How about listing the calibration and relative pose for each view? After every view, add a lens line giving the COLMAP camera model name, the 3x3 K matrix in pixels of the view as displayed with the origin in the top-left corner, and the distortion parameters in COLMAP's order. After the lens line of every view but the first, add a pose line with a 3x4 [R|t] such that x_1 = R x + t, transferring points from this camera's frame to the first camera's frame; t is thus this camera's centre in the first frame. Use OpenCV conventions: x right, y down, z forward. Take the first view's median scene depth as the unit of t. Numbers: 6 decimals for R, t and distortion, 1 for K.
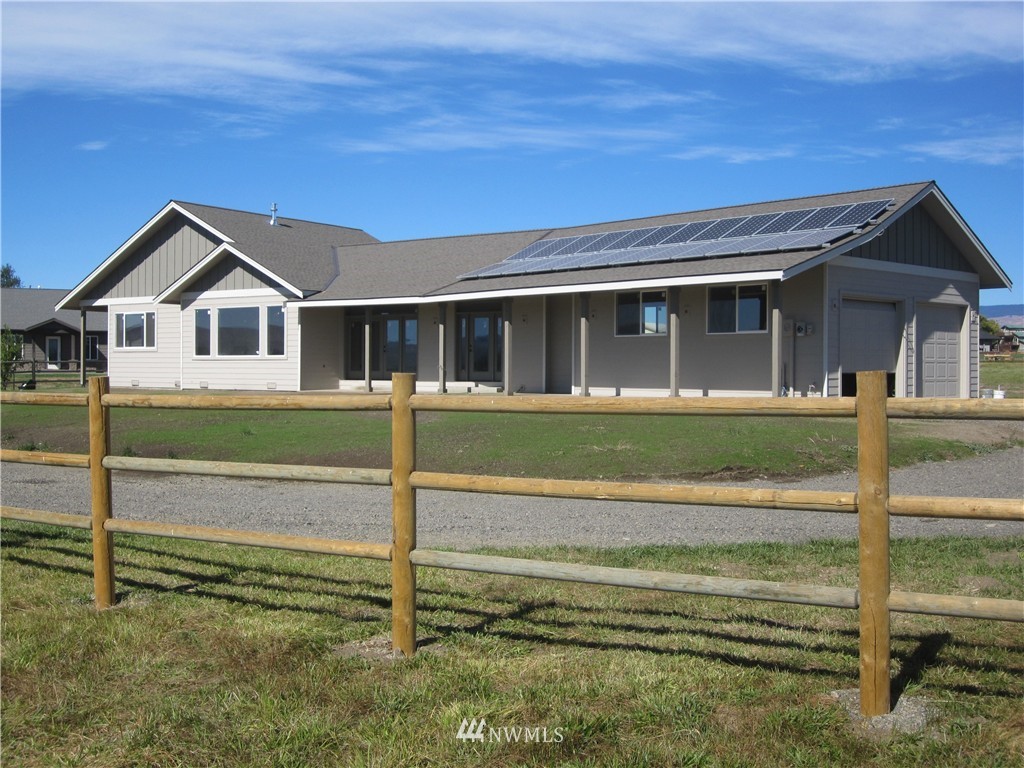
lens RADIAL K [[1179.7, 0, 512.0], [0, 1179.7, 347.9], [0, 0, 1]] dist [-0.360549, -0.001465]
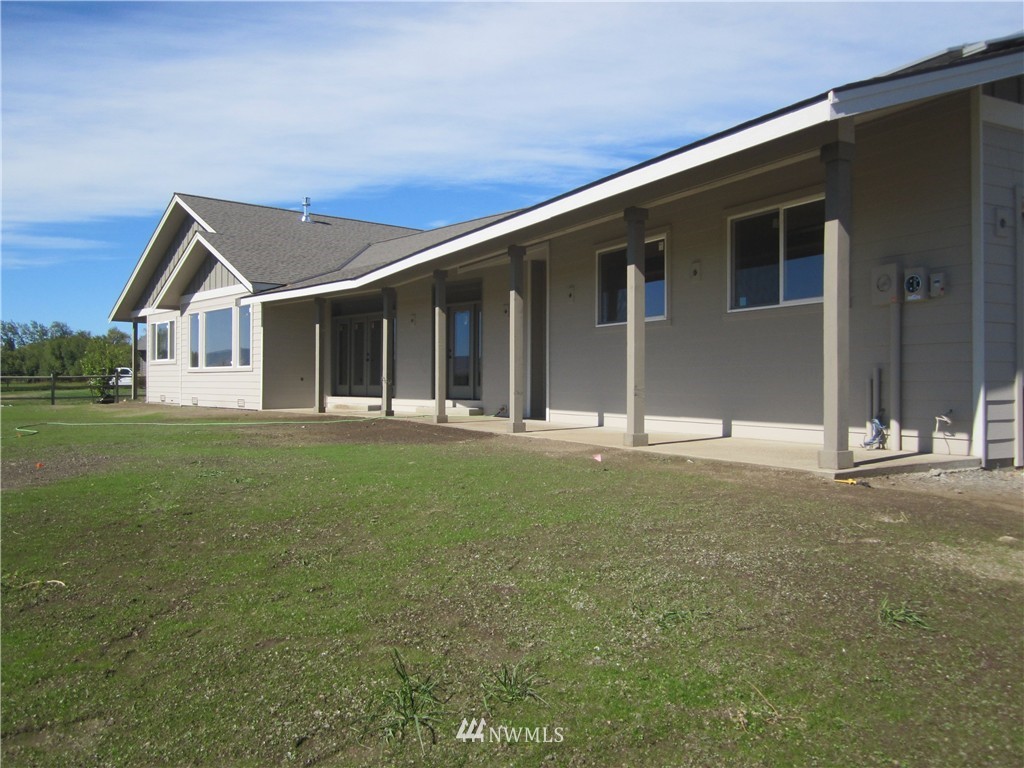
lens RADIAL K [[817.3, 0, 512.0], [0, 817.3, 384.0], [0, 0, 1]] dist [-0.000740, -0.152670]
pose [[0.944468, 0.003707, -0.328584, 0.161025], [-0.001004, 0.999964, 0.008393, 0.014129], [0.328603, -0.007597, 0.944437, 0.517378]]
